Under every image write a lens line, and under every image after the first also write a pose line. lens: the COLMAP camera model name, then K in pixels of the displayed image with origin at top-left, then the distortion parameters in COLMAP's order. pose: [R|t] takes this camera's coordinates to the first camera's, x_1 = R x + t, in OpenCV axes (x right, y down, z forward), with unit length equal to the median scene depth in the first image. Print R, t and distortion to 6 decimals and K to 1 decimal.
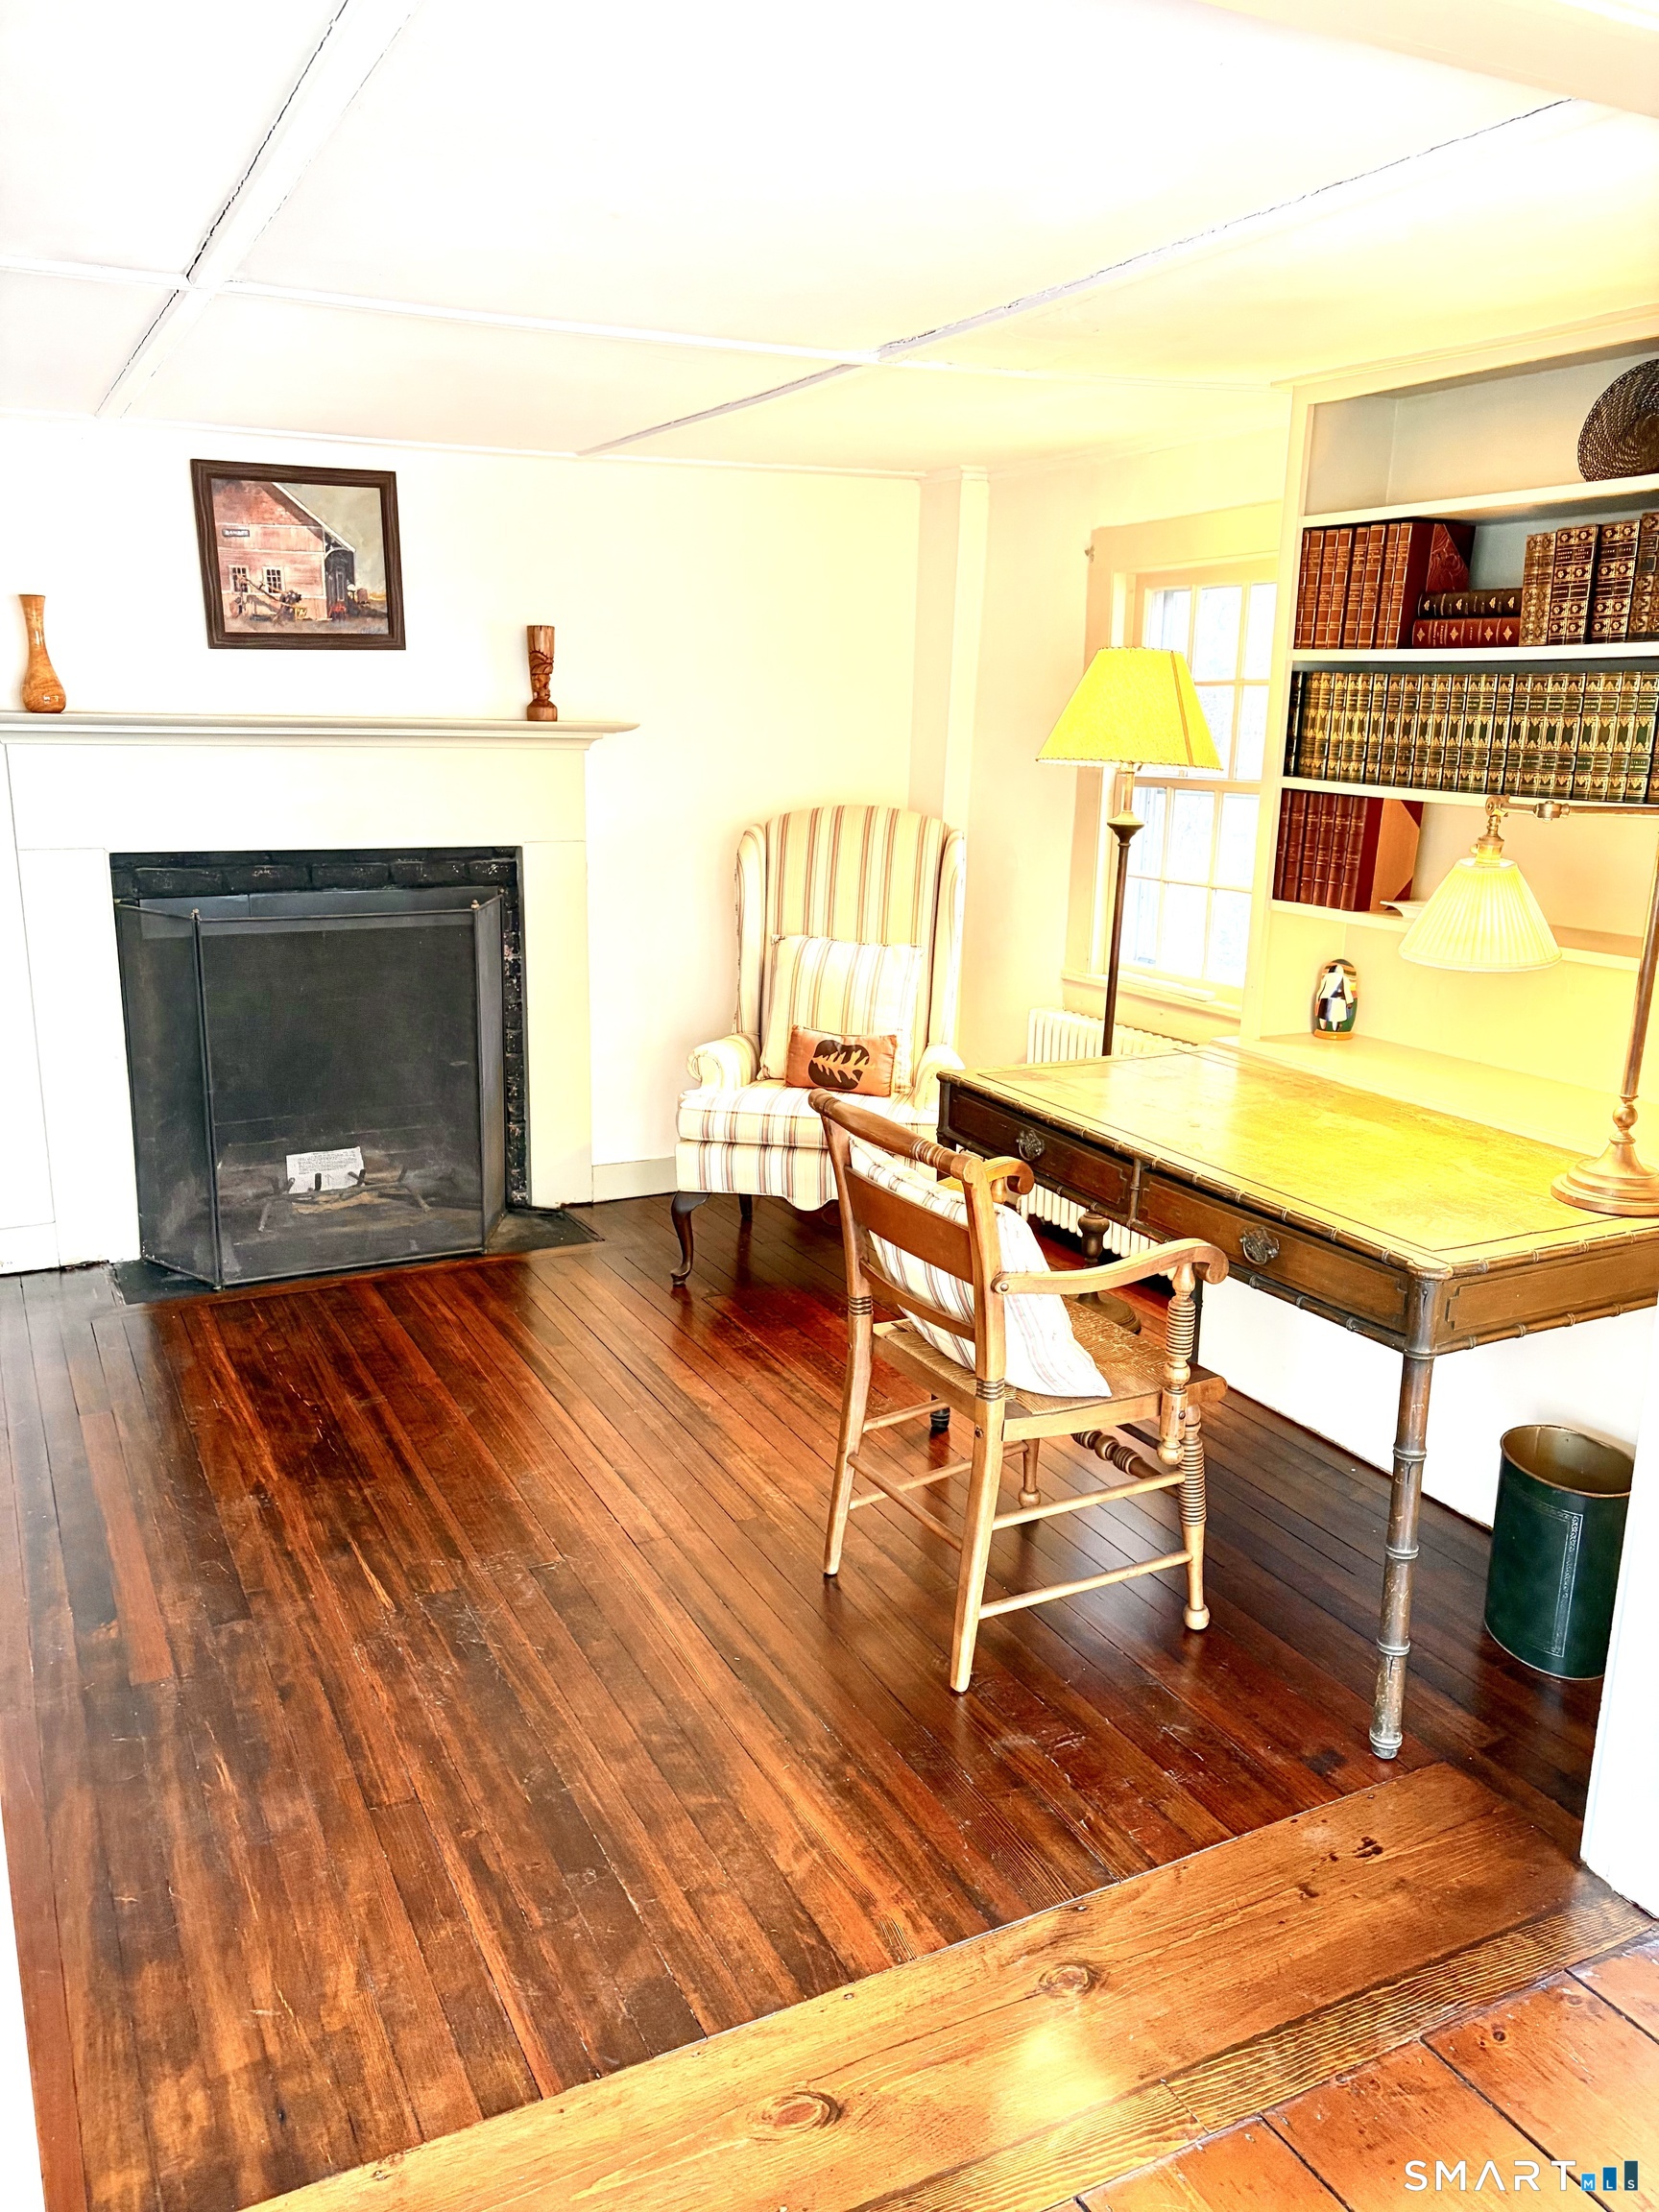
lens RADIAL K [[1671.7, 0, 833.2], [0, 1671.7, 1117.6], [0, 0, 1]] dist [0.049883, -0.050472]
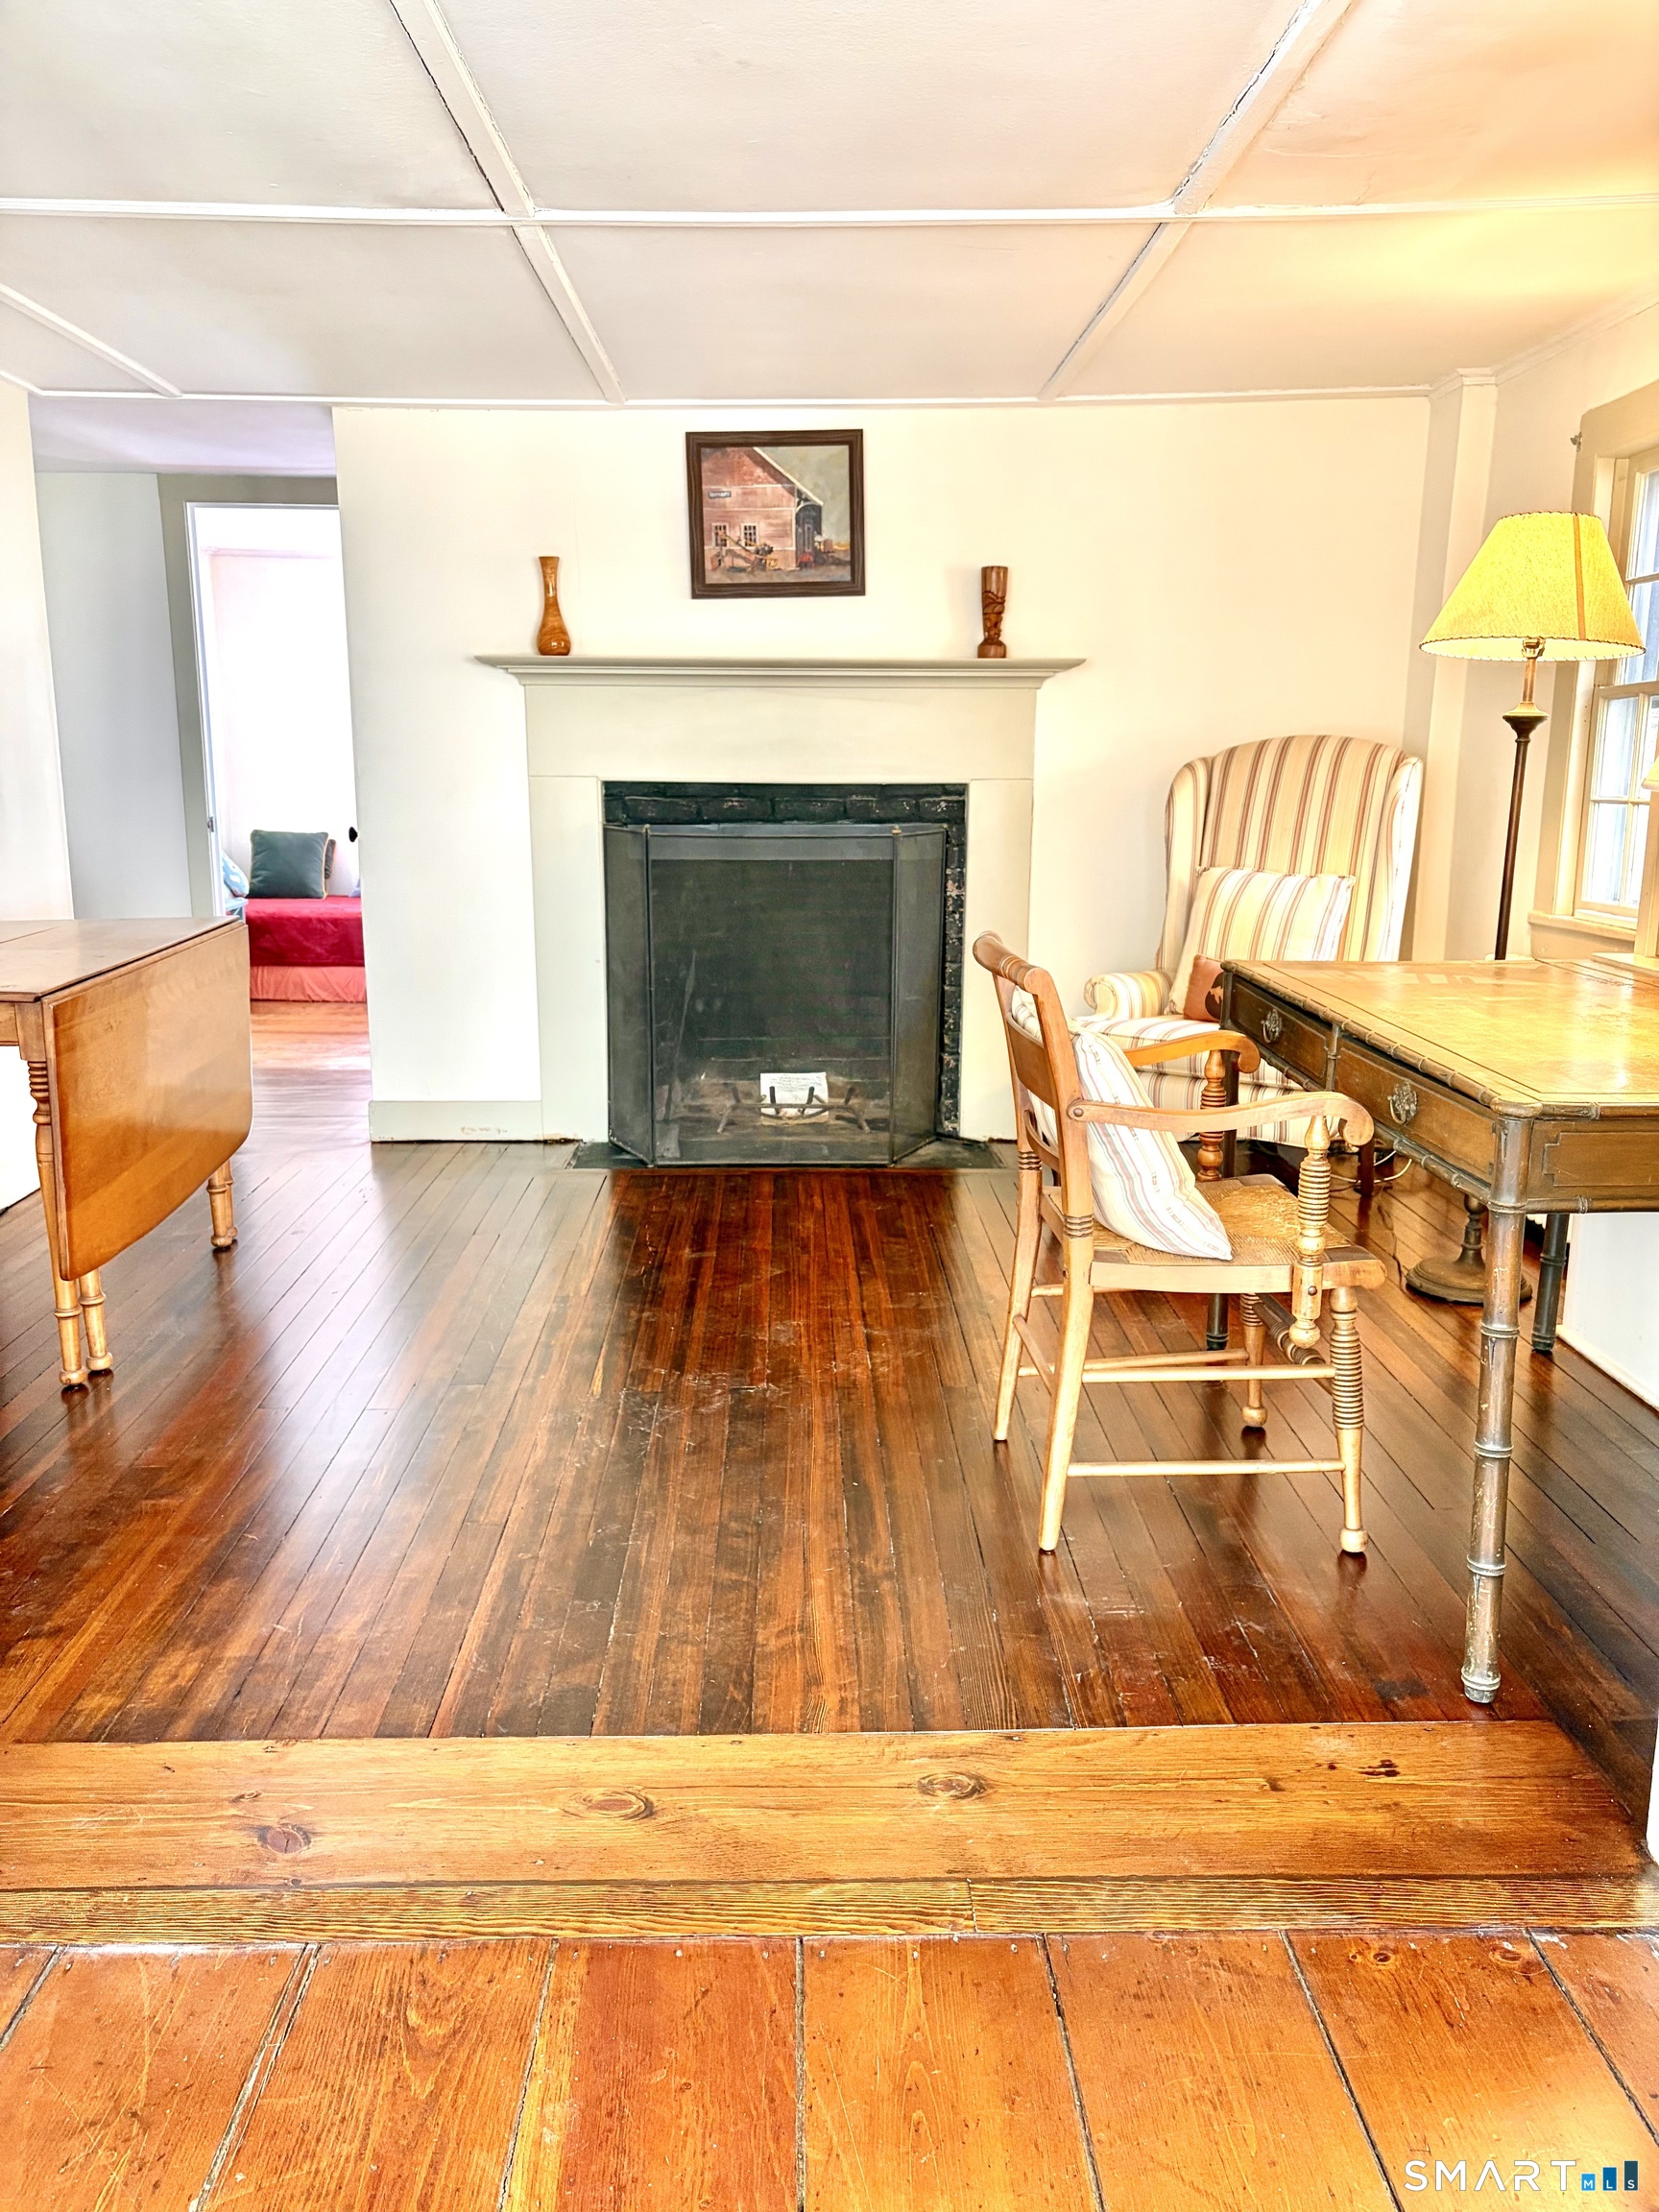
lens RADIAL K [[1671.7, 0, 830.7], [0, 1671.7, 1112.2], [0, 0, 1]] dist [0.049883, -0.050472]
pose [[0.898673, 0.073998, -0.432333, 0.299627], [-0.091752, 0.995575, -0.020318, 0.103914], [0.428916, 0.057927, 0.901485, 0.062205]]
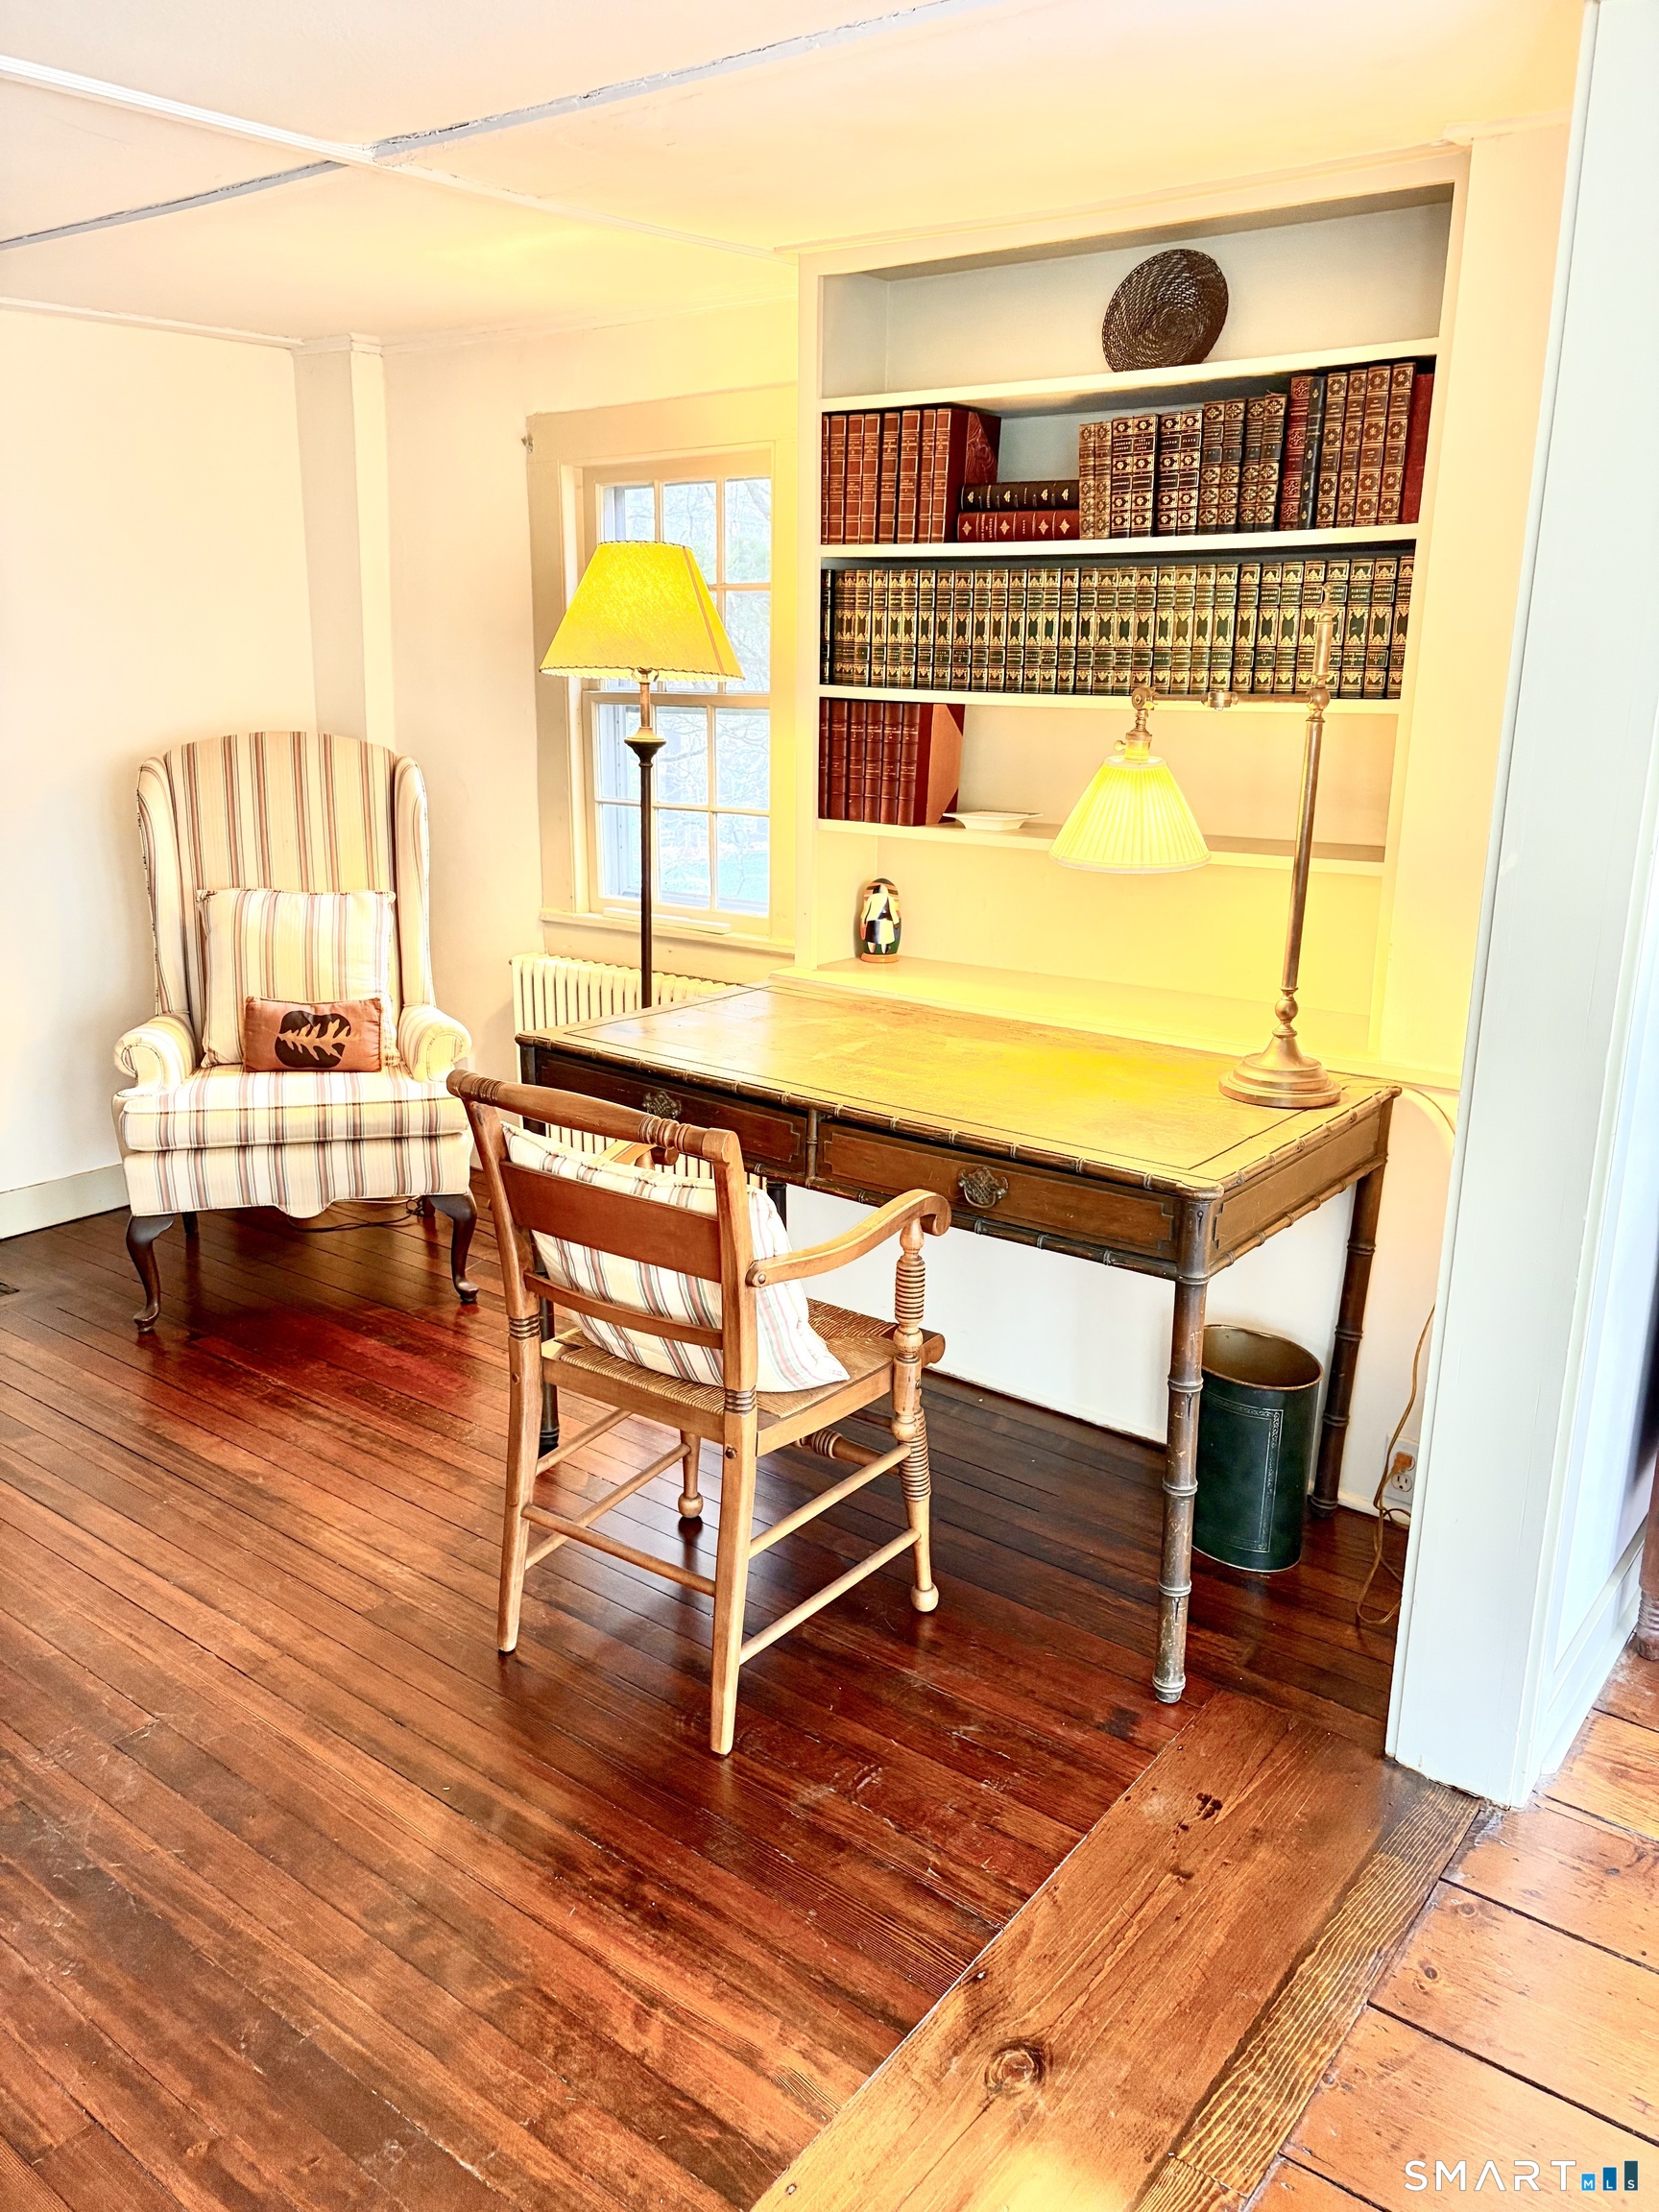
lens RADIAL K [[1671.7, 0, 832.6], [0, 1671.7, 1111.6], [0, 0, 1]] dist [0.049883, -0.050472]
pose [[0.904923, -0.118040, 0.408876, -0.154153], [0.105964, 0.993001, 0.052155, -0.017117], [-0.412171, -0.003870, 0.911098, 0.167976]]
